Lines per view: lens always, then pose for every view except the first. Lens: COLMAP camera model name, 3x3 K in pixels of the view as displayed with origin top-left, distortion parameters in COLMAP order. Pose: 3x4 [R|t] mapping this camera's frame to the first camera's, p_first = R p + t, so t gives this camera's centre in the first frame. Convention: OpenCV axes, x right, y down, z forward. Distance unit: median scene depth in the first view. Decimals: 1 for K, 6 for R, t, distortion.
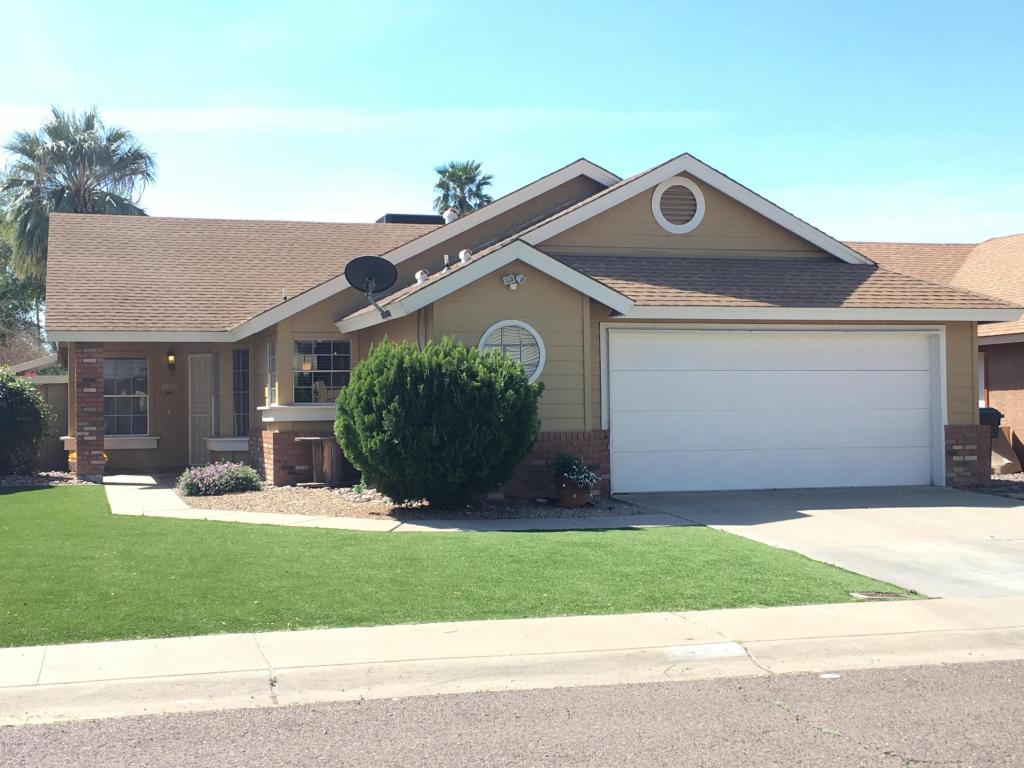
lens RADIAL K [[1400.0, 0, 512.0], [0, 1400.0, 384.0], [0, 0, 1]] dist [0.027251, 0.131992]
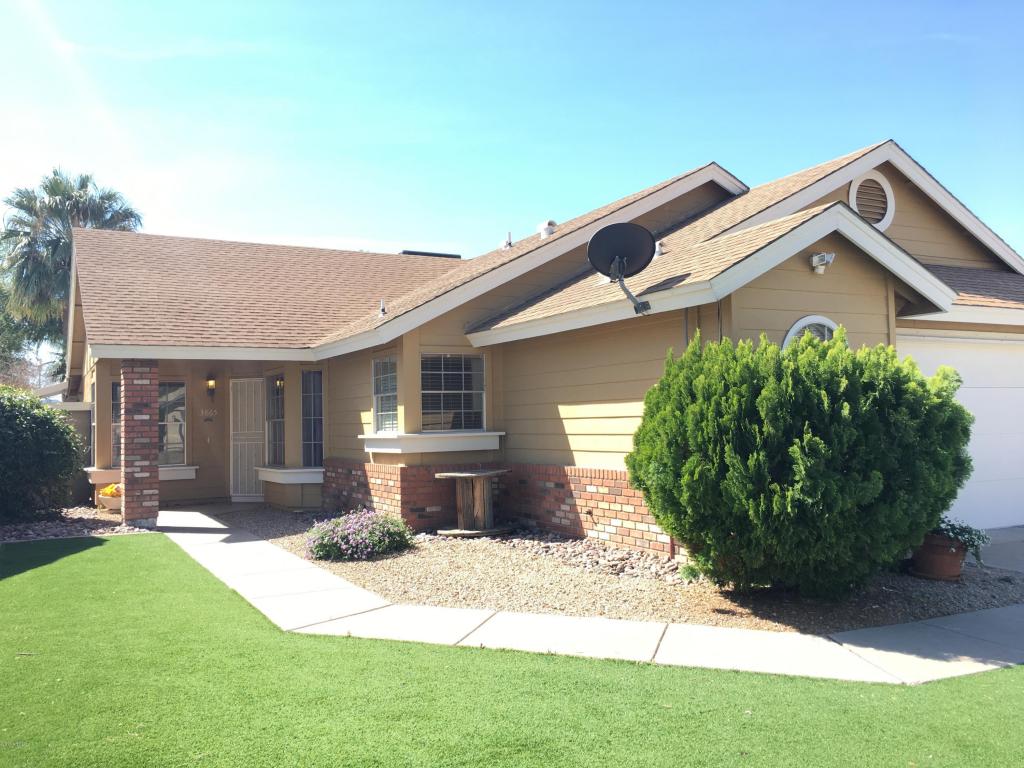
lens RADIAL K [[872.4, 0, 512.0], [0, 872.4, 384.0], [0, 0, 1]] dist [0.083498, -0.112705]
pose [[0.981199, -0.001175, 0.192996, -0.185573], [0.007026, 0.999536, -0.029632, 0.001695], [-0.192872, 0.030431, 0.980752, 0.442212]]
